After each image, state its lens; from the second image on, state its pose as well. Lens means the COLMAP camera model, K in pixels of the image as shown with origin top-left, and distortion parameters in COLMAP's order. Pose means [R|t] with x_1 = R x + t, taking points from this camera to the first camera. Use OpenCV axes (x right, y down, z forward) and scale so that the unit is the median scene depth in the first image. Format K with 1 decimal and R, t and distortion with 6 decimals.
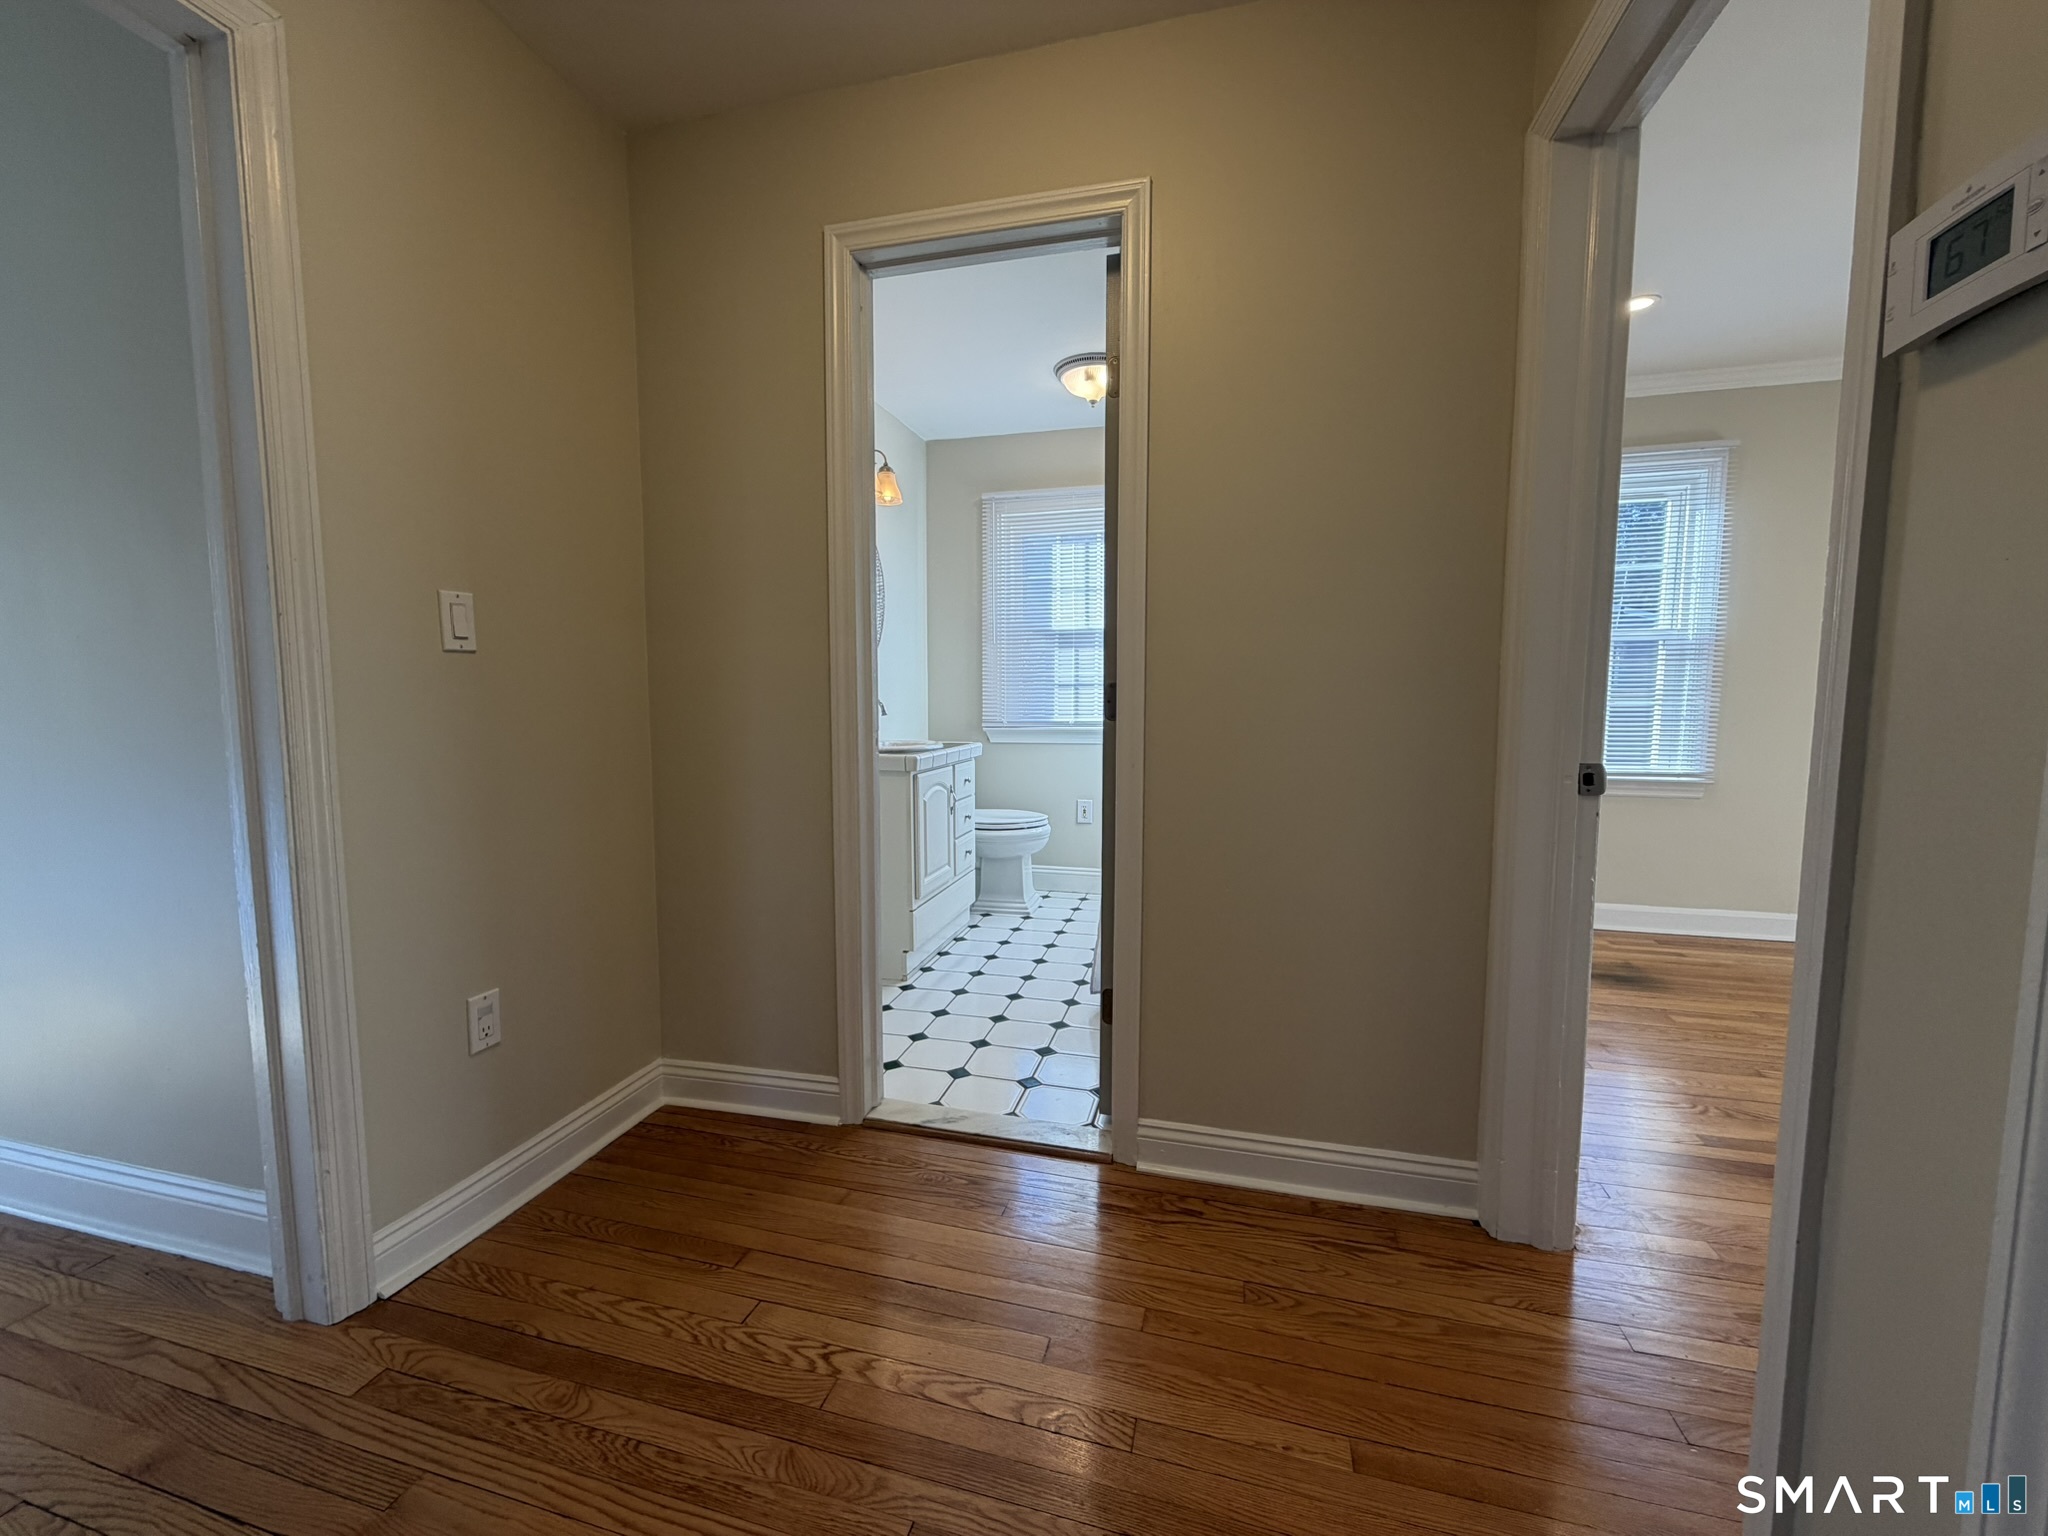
lens RADIAL K [[818.0, 0, 1014.5], [0, 818.0, 767.8], [0, 0, 1]] dist [-0.000447, -0.000045]
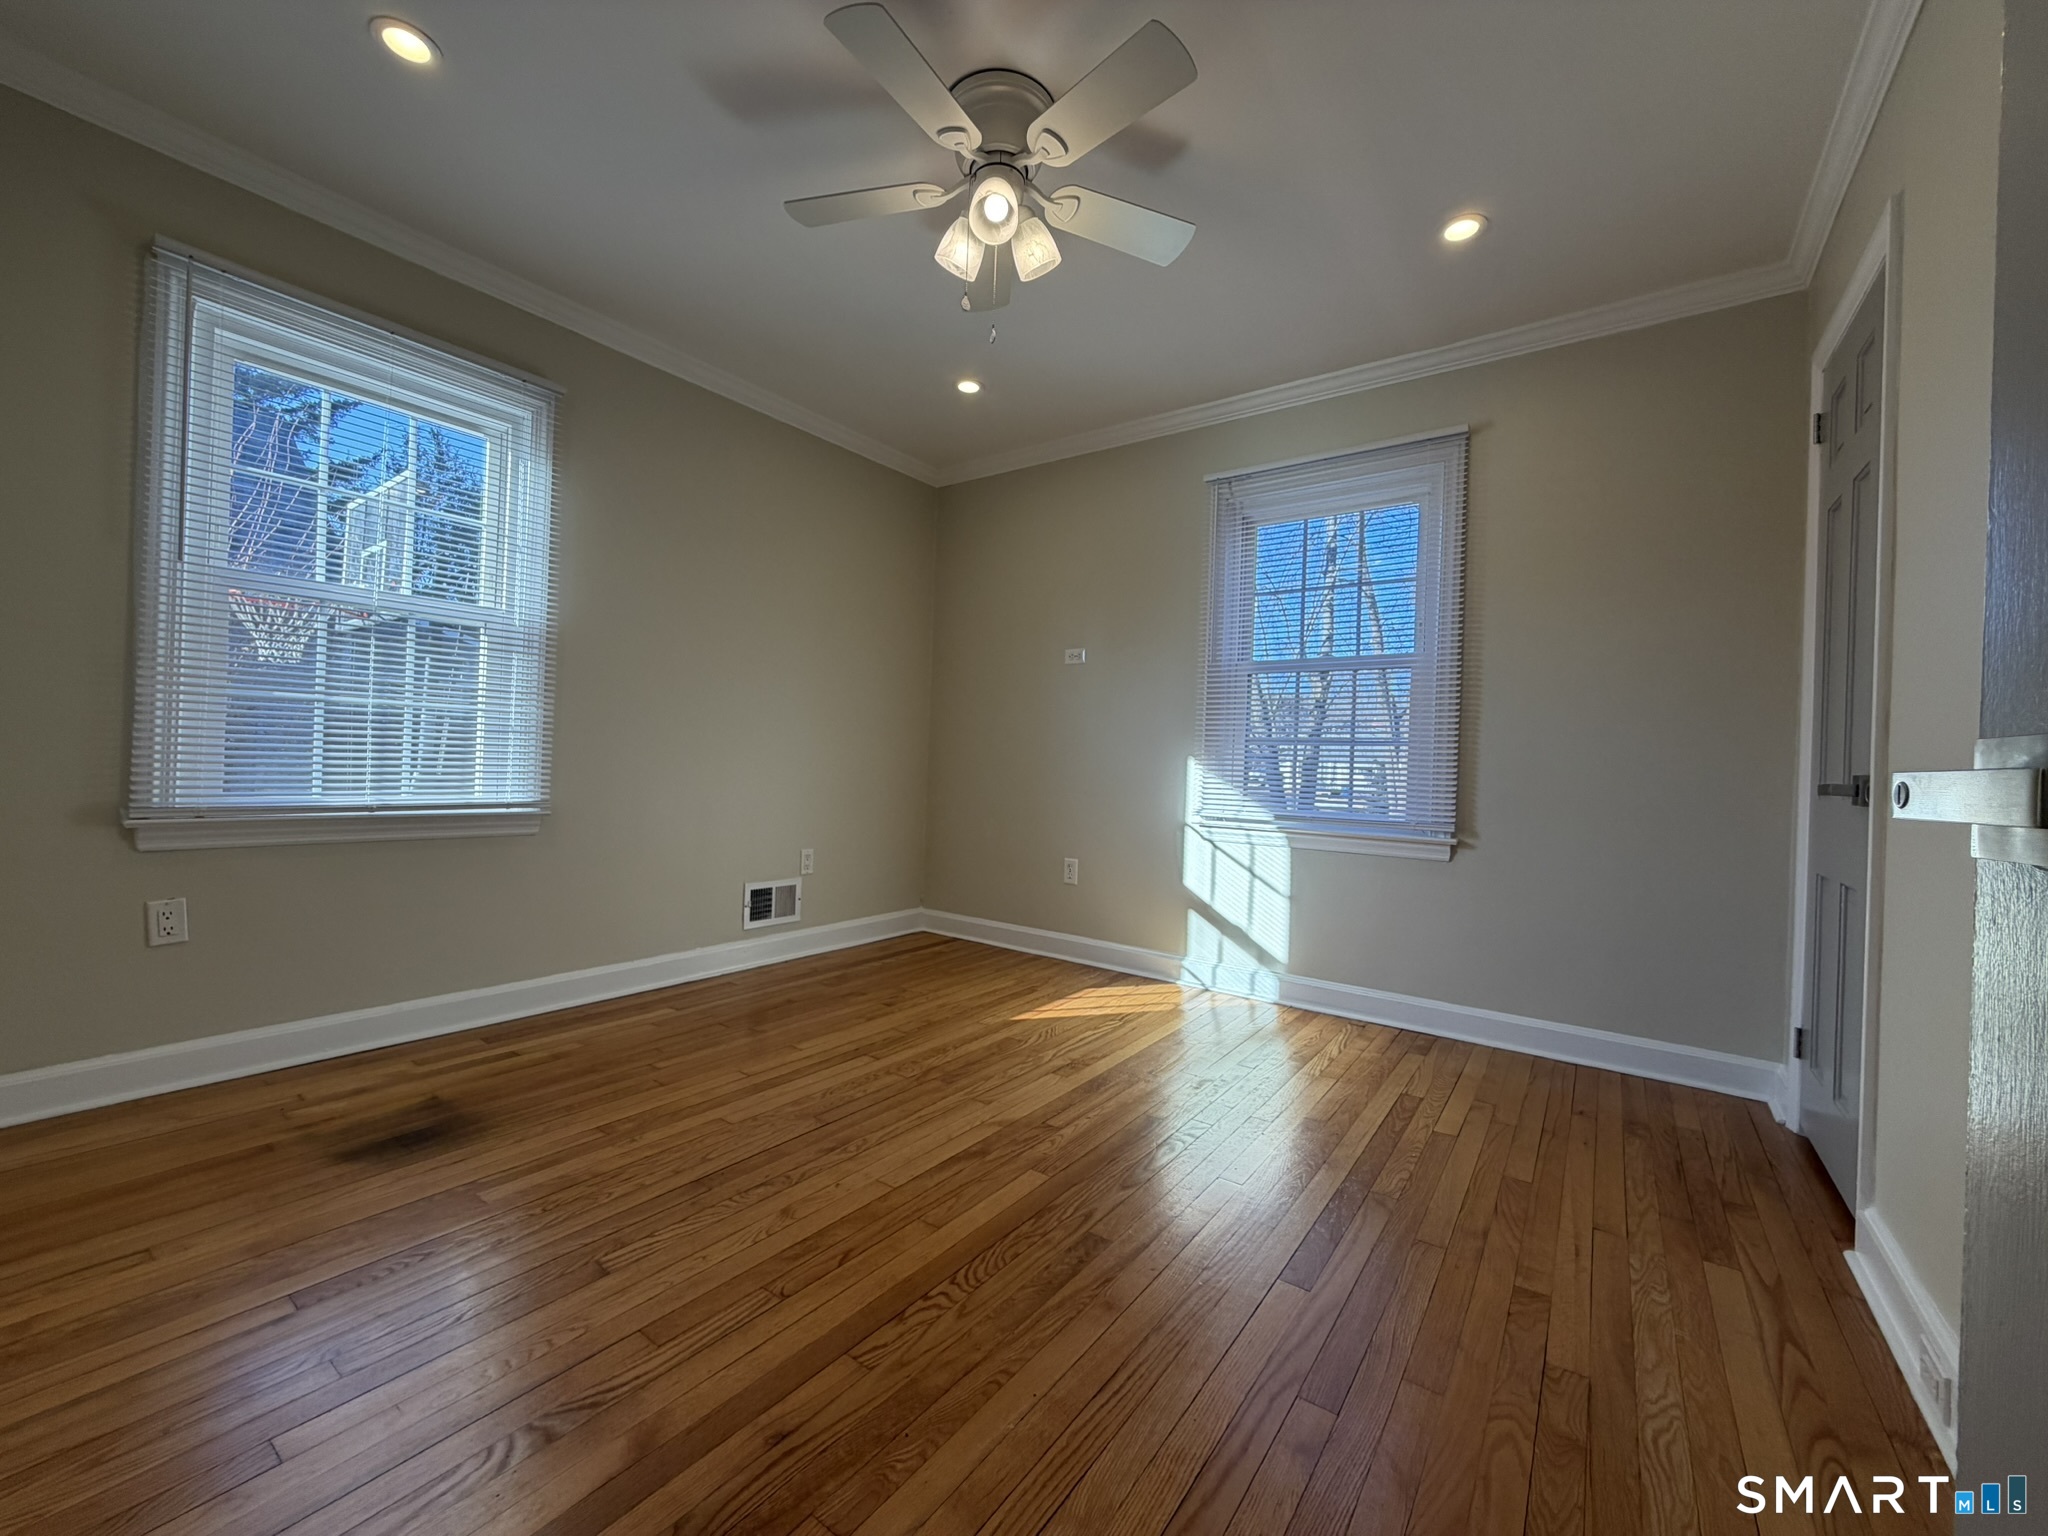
lens RADIAL K [[818.0, 0, 1014.5], [0, 818.0, 767.8], [0, 0, 1]] dist [-0.000447, -0.000045]
pose [[0.364892, 0.006543, 0.931027, 0.304435], [0.040558, 0.998914, -0.022916, 0.011694], [-0.930166, 0.046122, 0.364230, 0.316308]]
